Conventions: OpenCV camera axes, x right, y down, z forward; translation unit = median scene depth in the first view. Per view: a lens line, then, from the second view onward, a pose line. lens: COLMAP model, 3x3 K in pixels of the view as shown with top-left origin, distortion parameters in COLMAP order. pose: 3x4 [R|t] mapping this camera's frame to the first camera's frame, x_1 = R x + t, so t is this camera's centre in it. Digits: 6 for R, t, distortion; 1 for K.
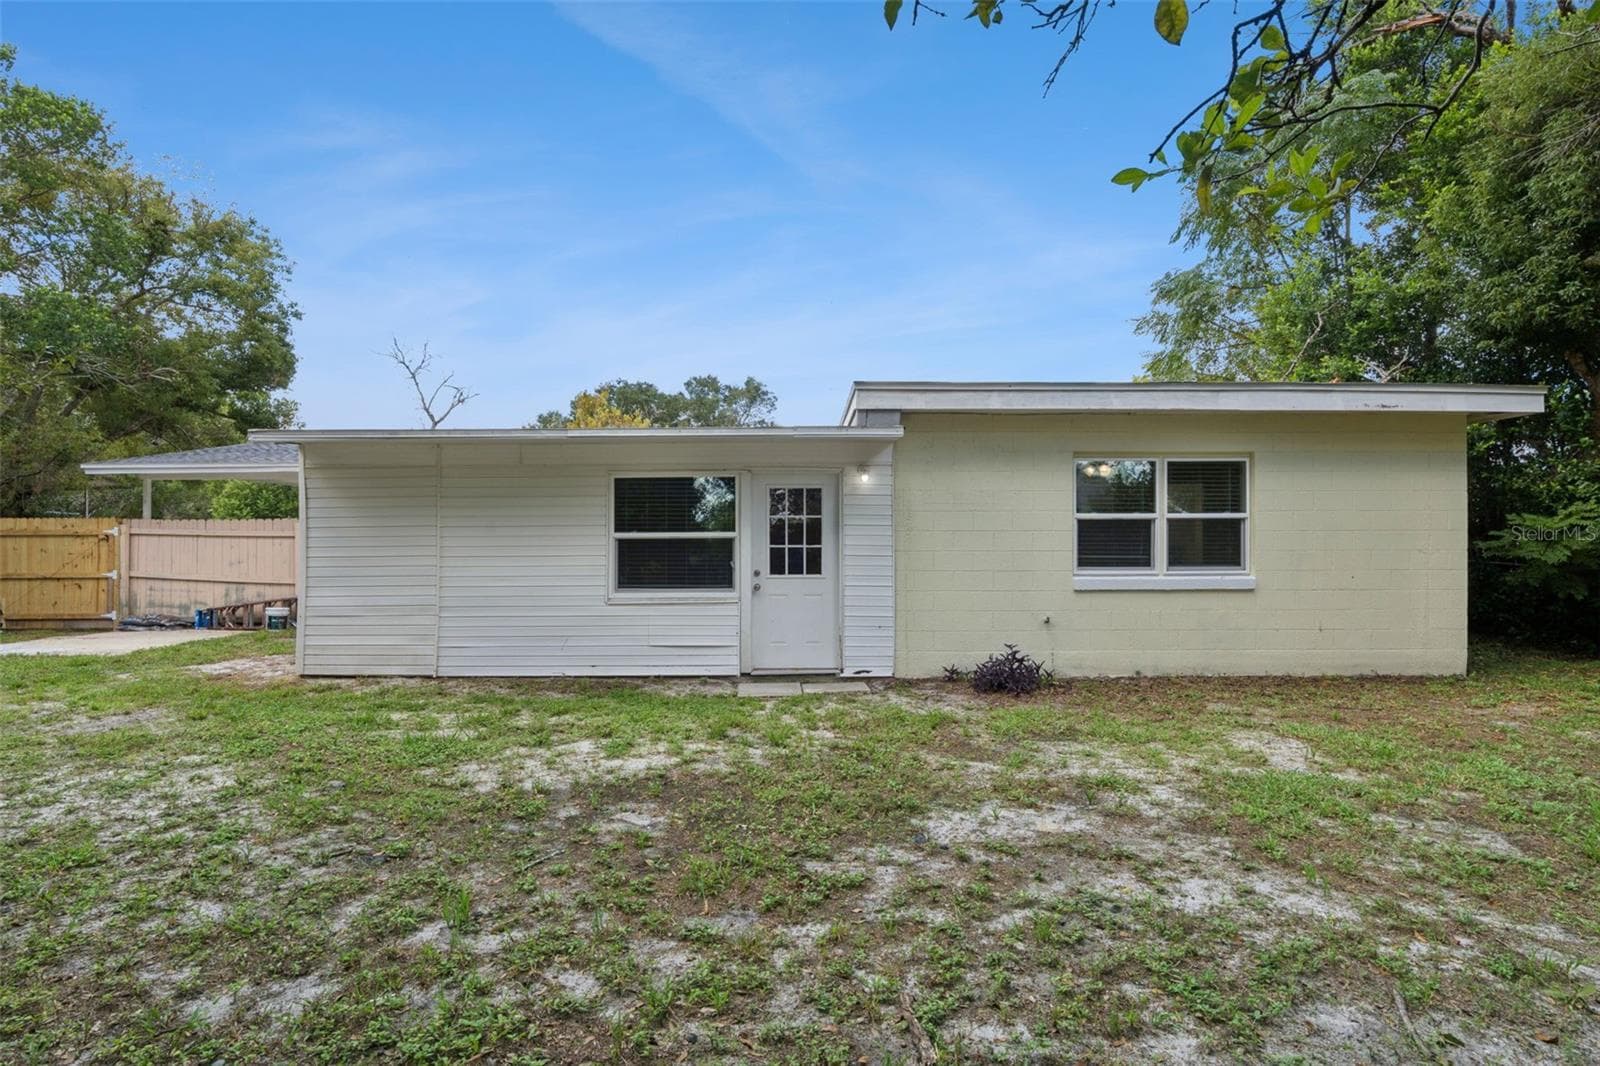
lens RADIAL K [[756.7, 0, 800.9], [0, 756.7, 531.9], [0, 0, 1]] dist [-0.017180, 0.003811]
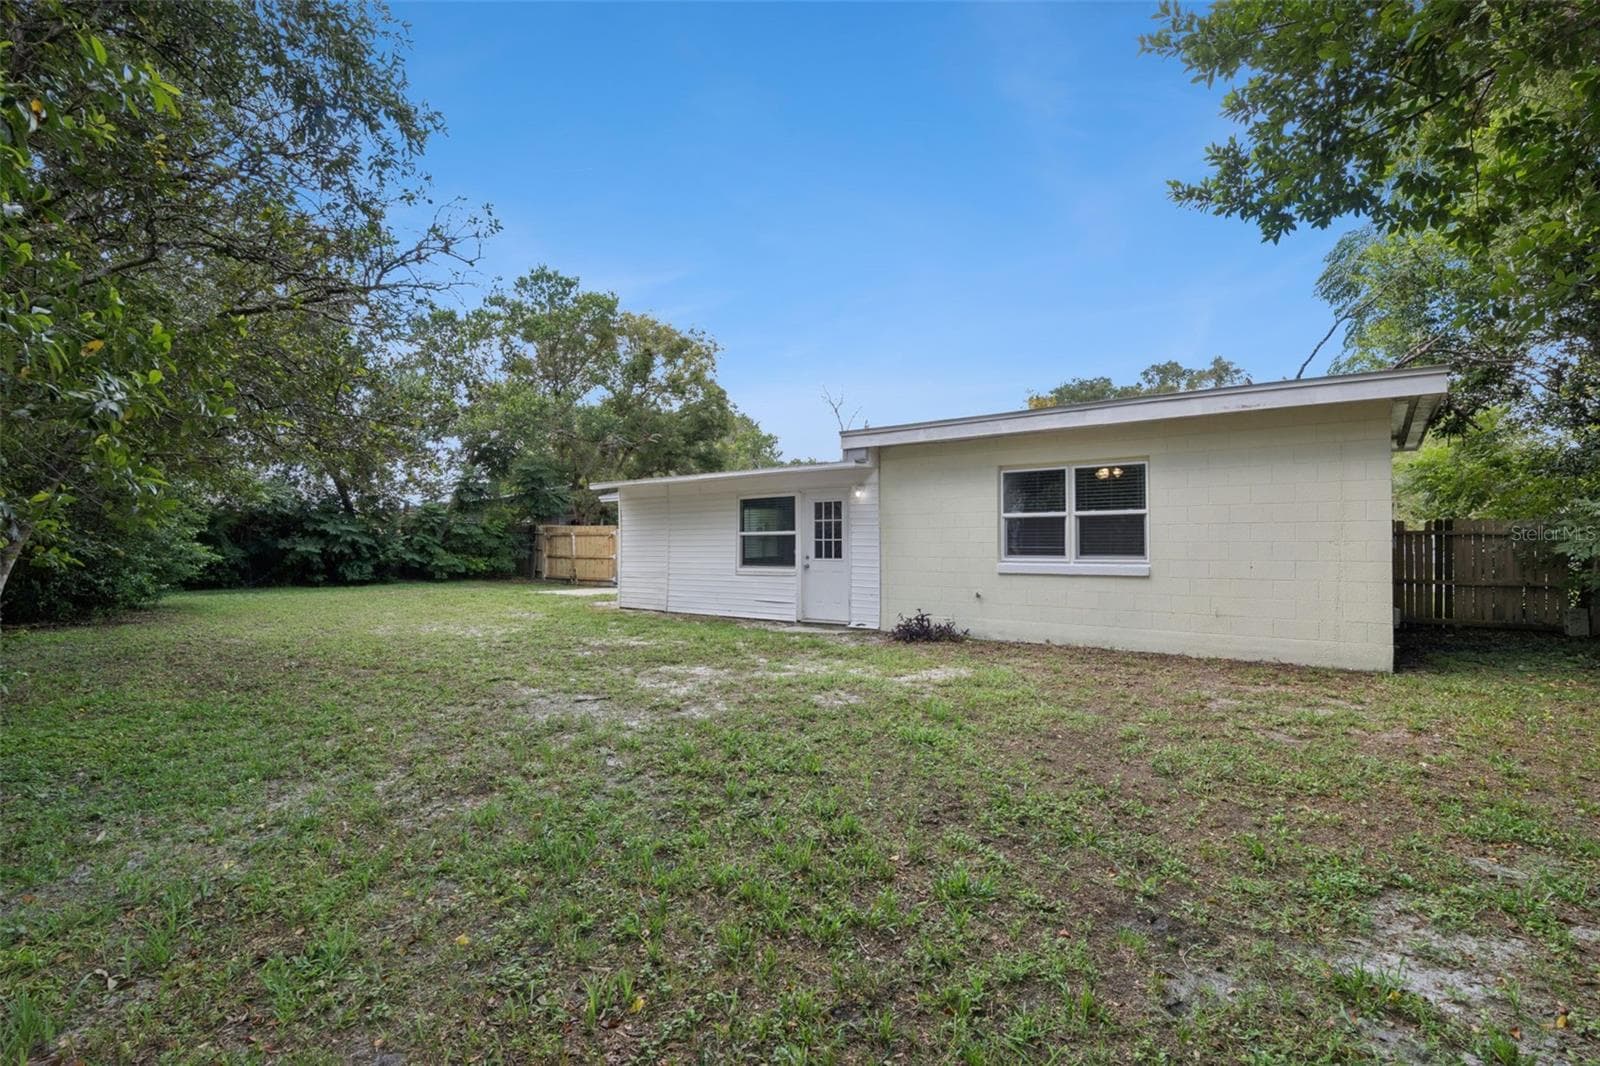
lens RADIAL K [[756.7, 0, 791.5], [0, 756.7, 520.9], [0, 0, 1]] dist [-0.017180, 0.003811]
pose [[0.777781, -0.018445, -0.628265, 0.893558], [0.015504, 0.999828, -0.010159, -0.004633], [0.628344, -0.001839, 0.777933, -0.229527]]
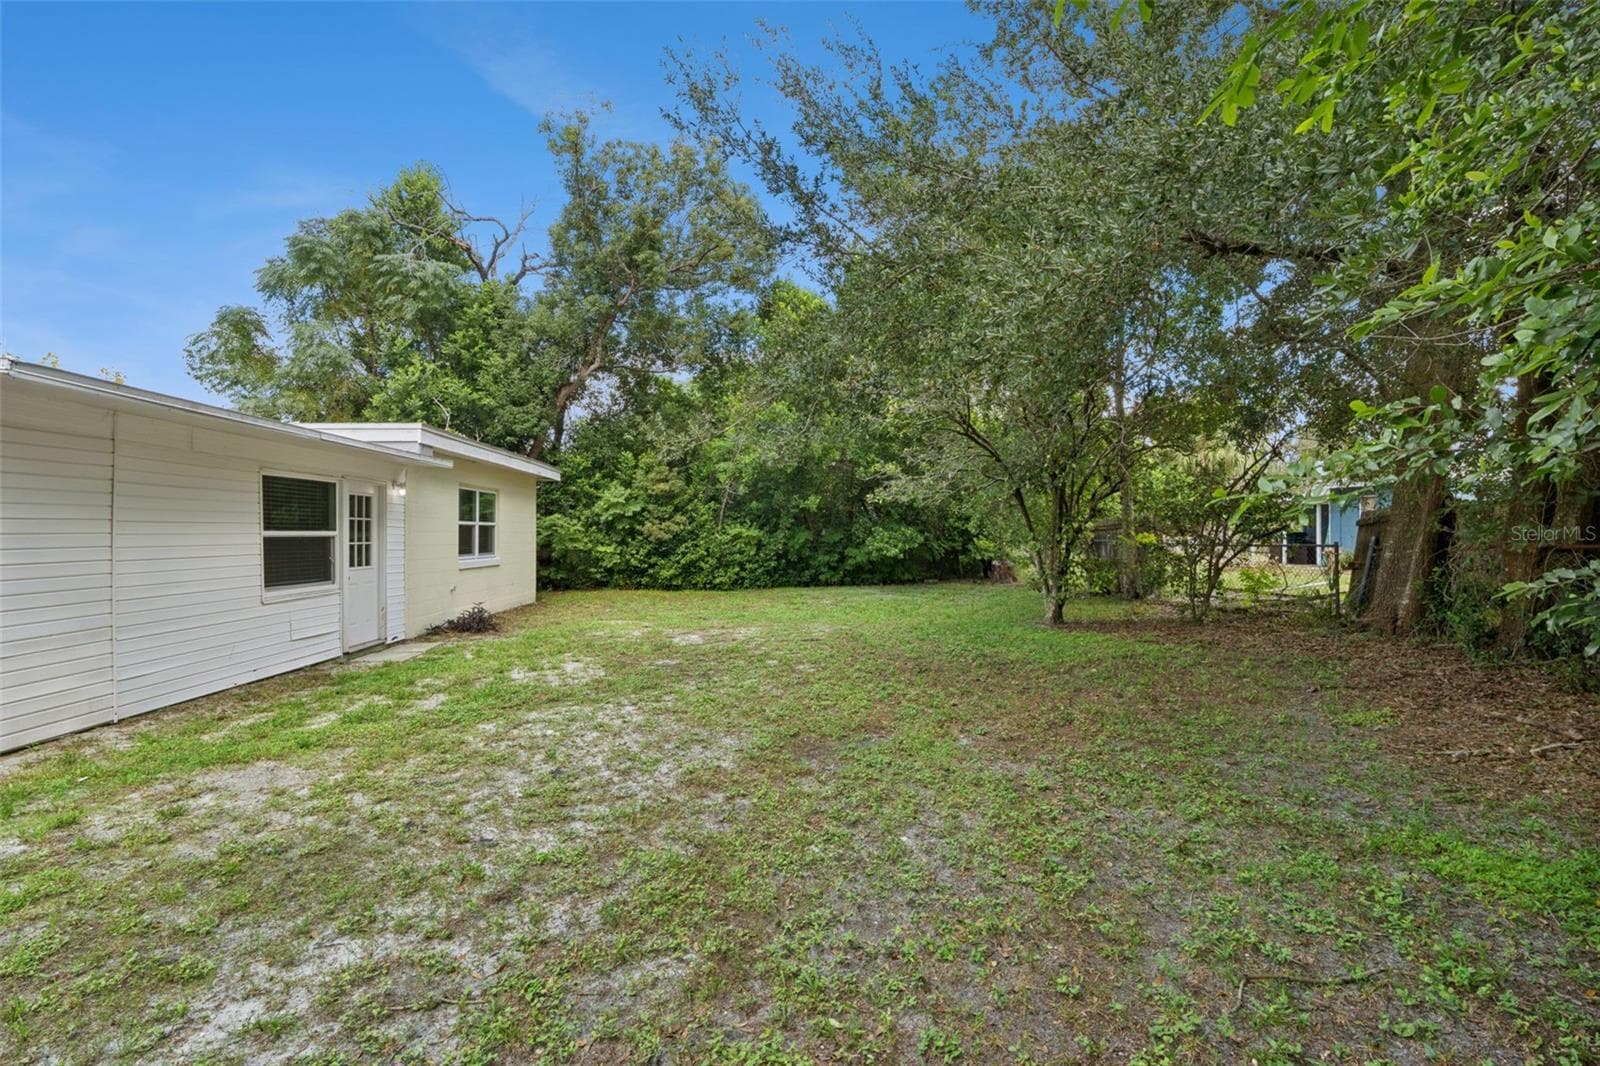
lens RADIAL K [[758.1, 0, 805.8], [0, 758.1, 530.2], [0, 0, 1]] dist [0.000845, 0.000050]
pose [[-0.051278, 0.008597, 0.998647, -1.257036], [-0.011259, 0.999894, -0.009186, 0.001426], [-0.998621, -0.011715, -0.051176, 0.350432]]
